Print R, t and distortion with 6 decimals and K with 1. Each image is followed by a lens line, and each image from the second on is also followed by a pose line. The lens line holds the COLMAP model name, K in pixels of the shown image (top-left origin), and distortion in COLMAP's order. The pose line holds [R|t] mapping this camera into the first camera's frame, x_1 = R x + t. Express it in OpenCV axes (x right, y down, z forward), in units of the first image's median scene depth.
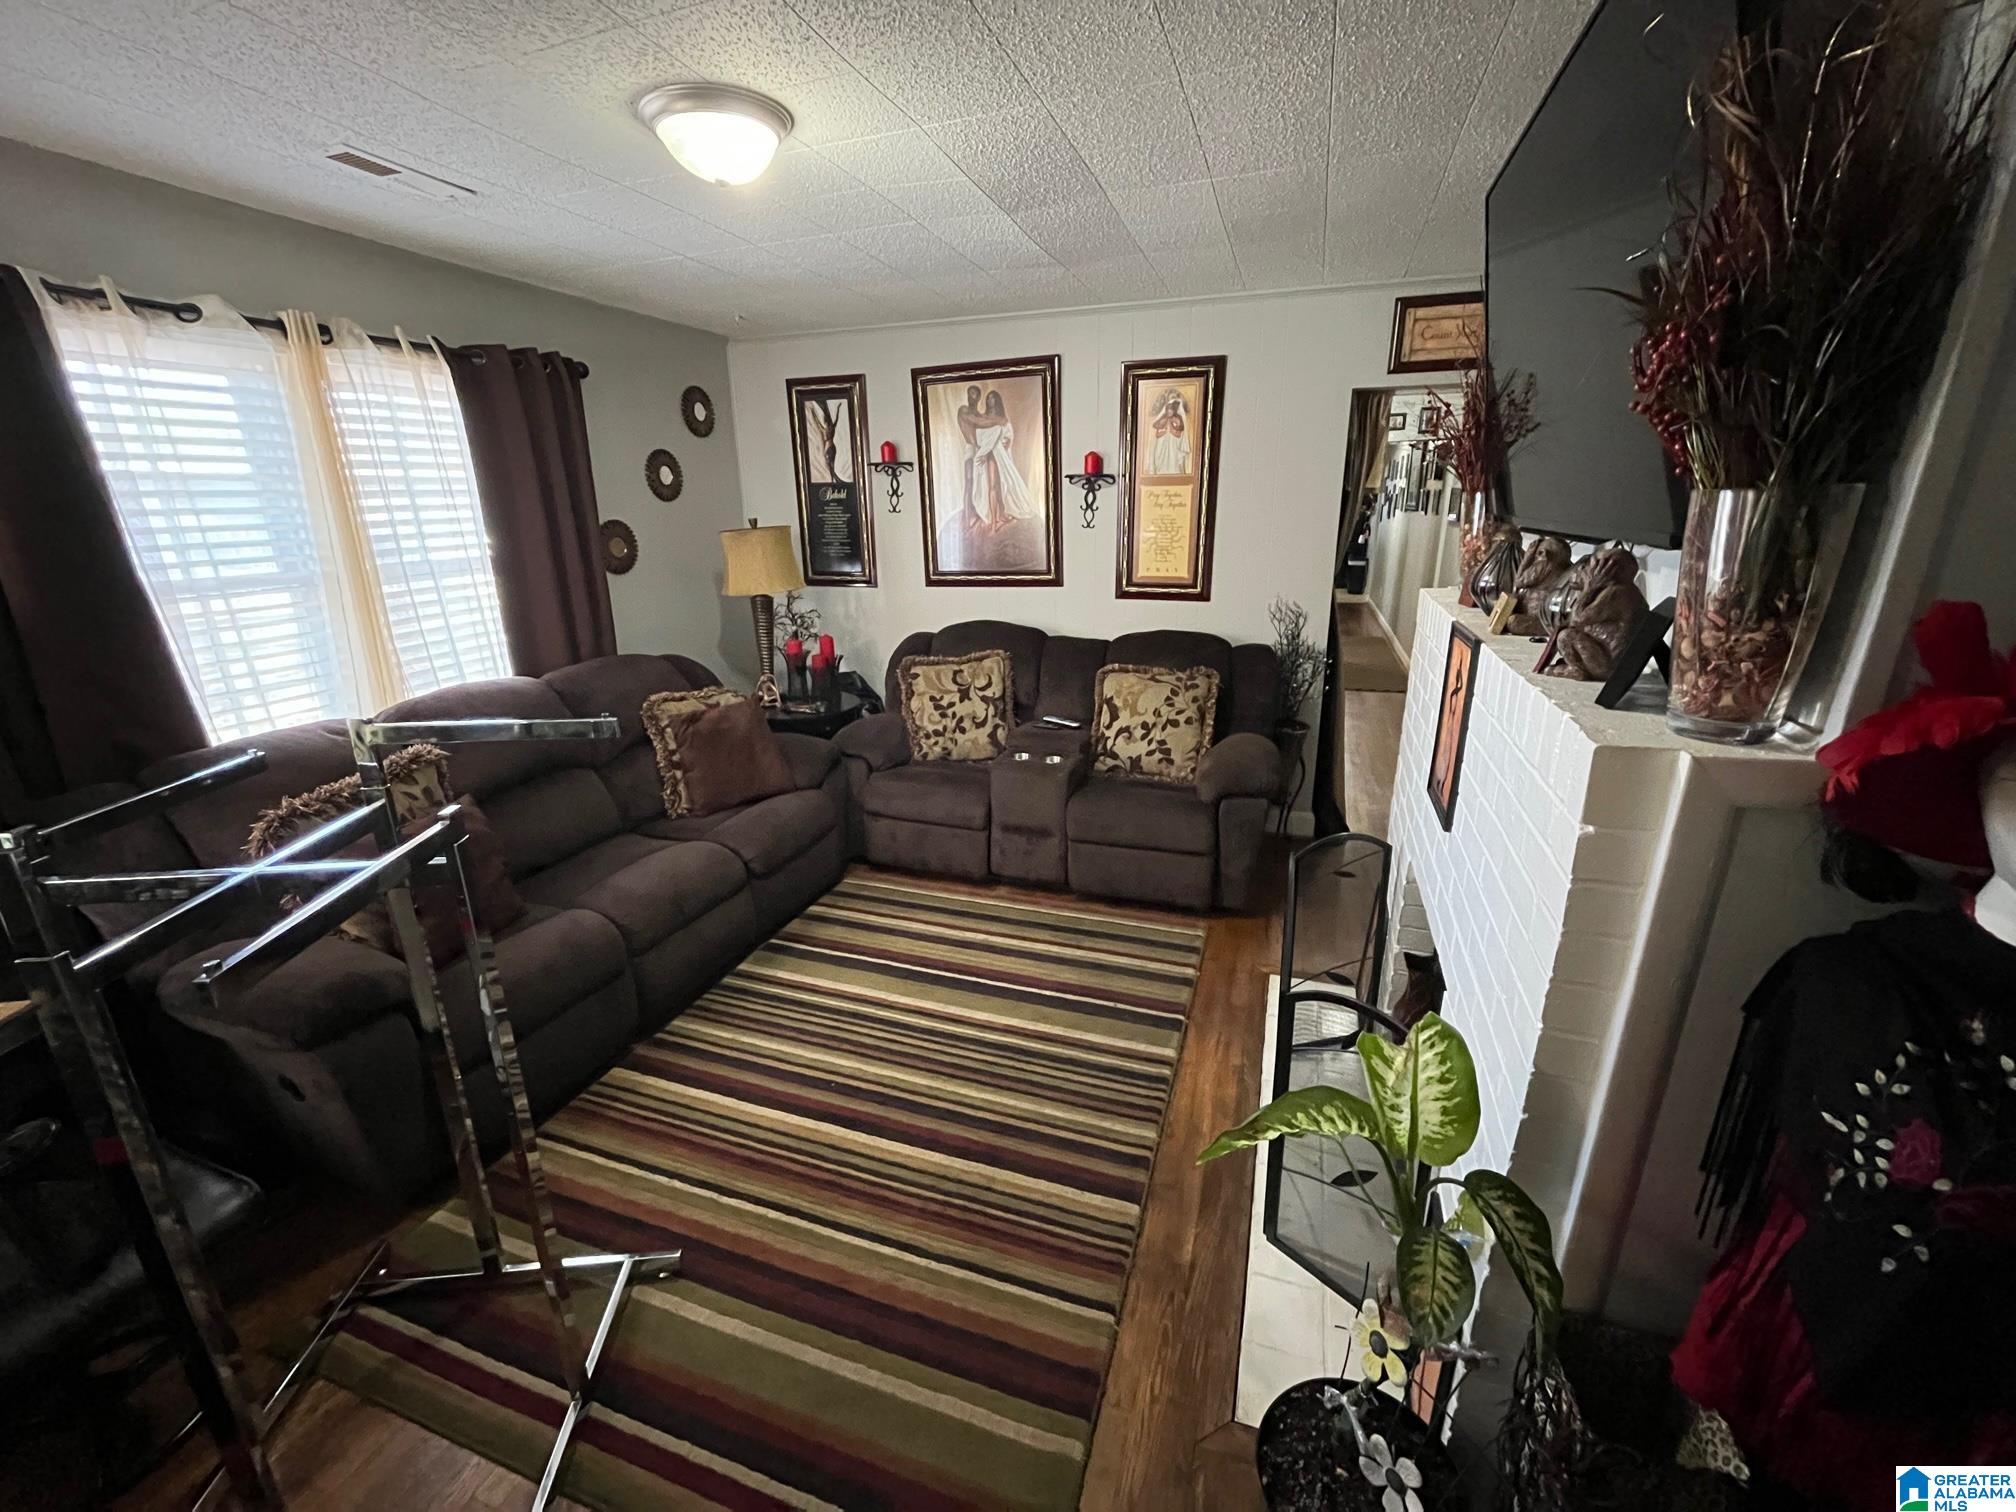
lens RADIAL K [[817.8, 0, 1005.6], [0, 817.8, 762.4], [0, 0, 1]] dist [0.002951, -0.000317]
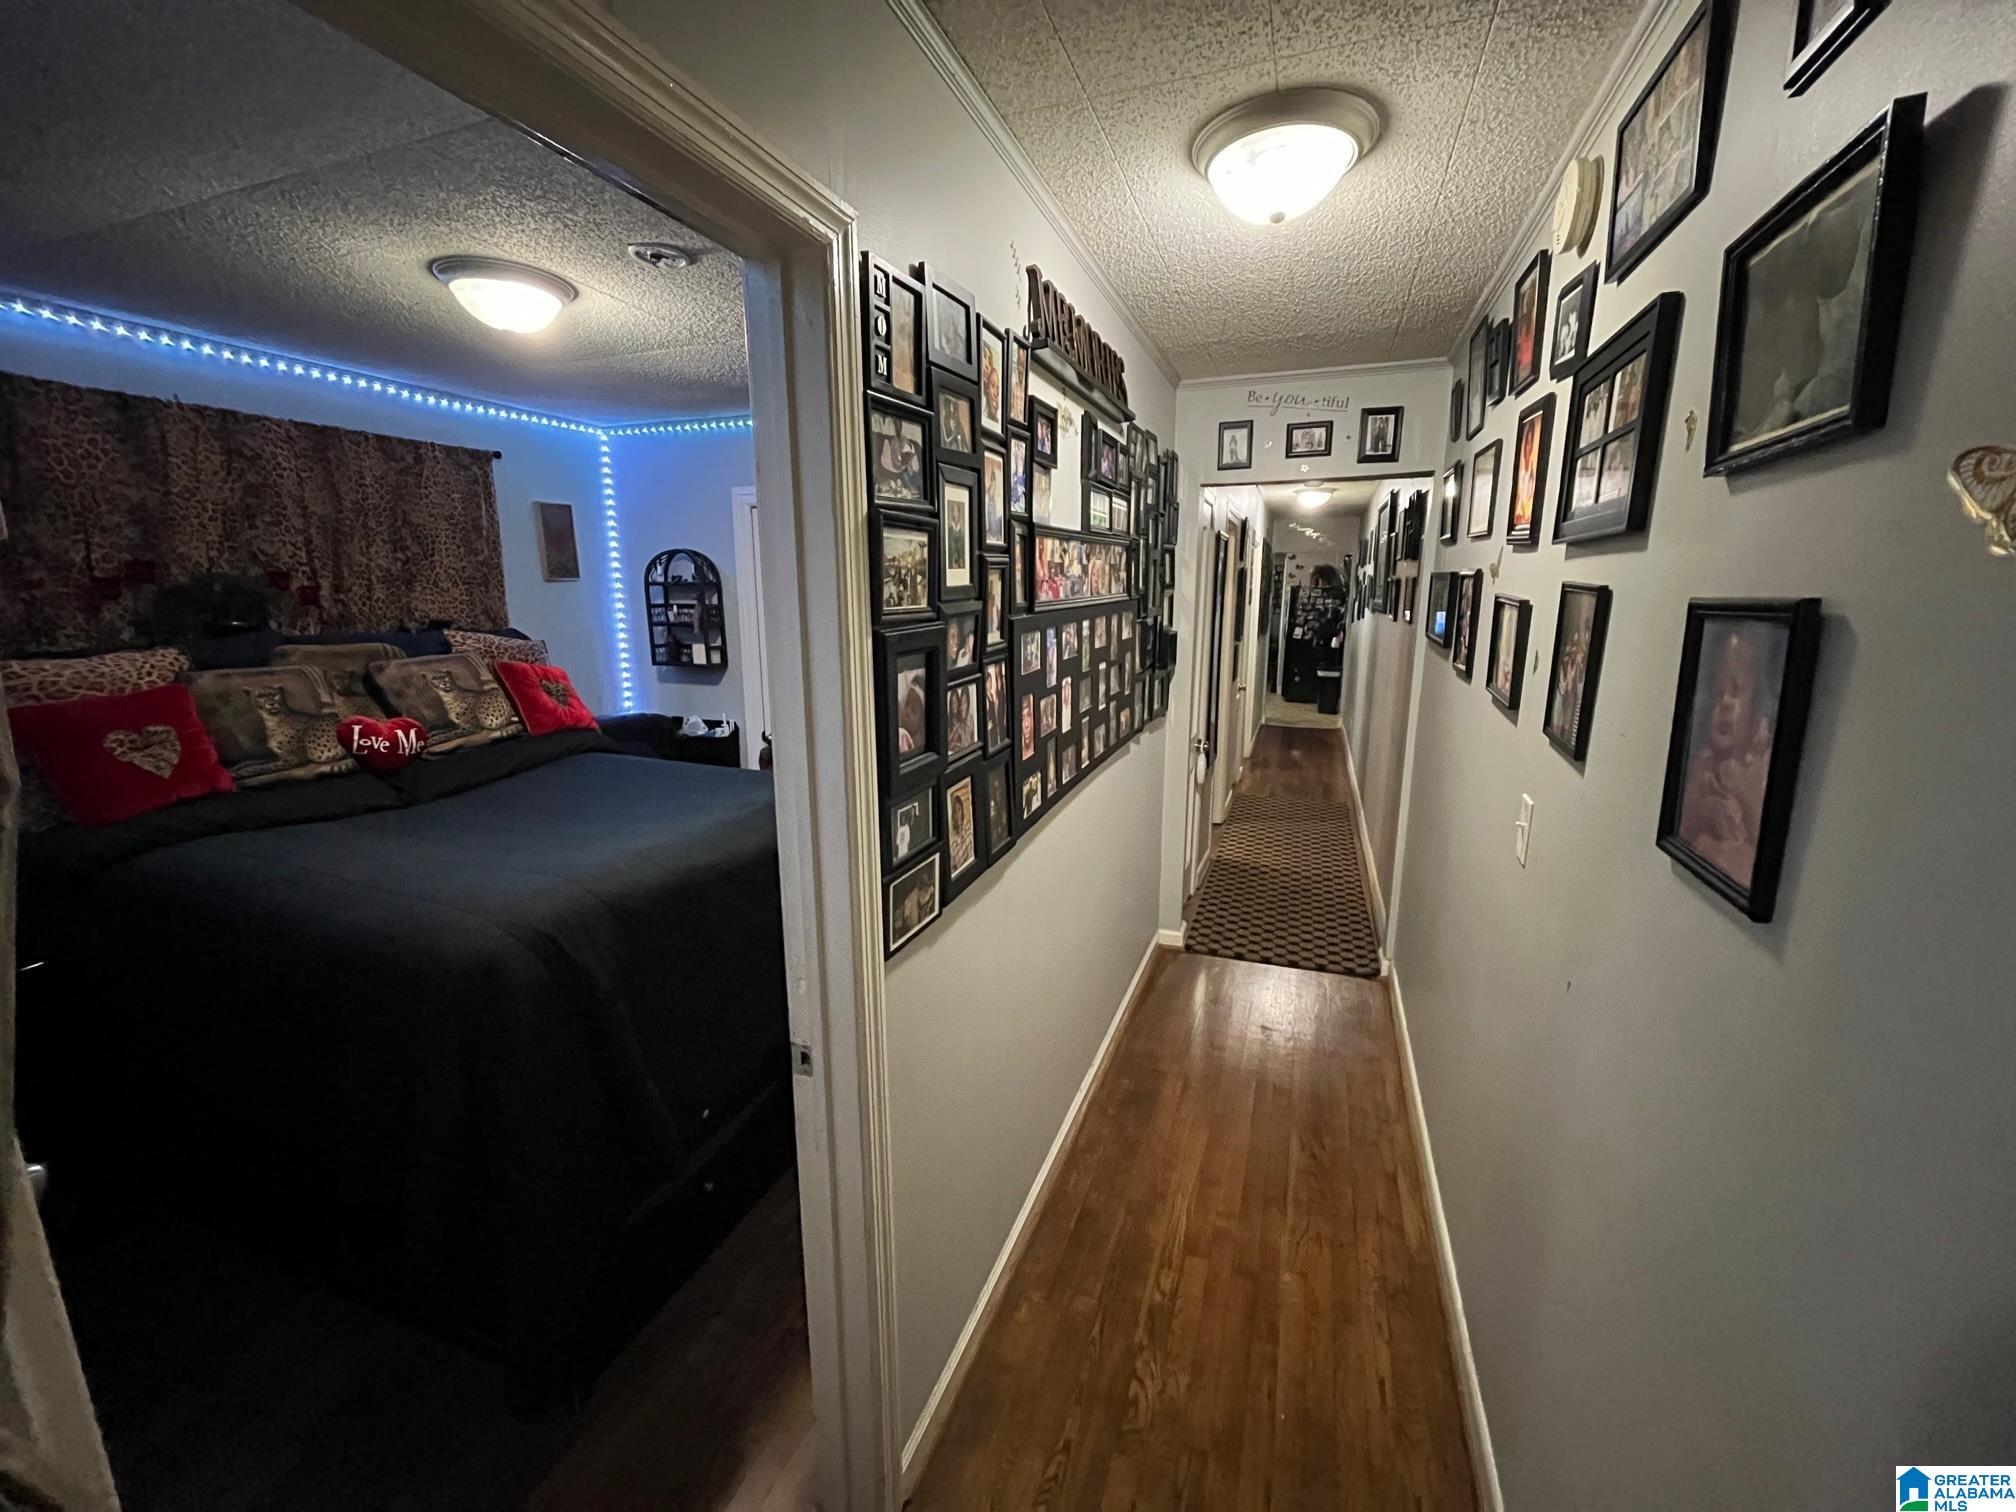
lens RADIAL K [[817.8, 0, 1006.8], [0, 817.8, 748.0], [0, 0, 1]] dist [0.002951, -0.000317]
pose [[0.999275, 0.034599, -0.015917, 0.170727], [-0.036134, 0.993359, -0.109231, -0.095335], [0.012032, 0.109727, 0.993889, 0.294281]]
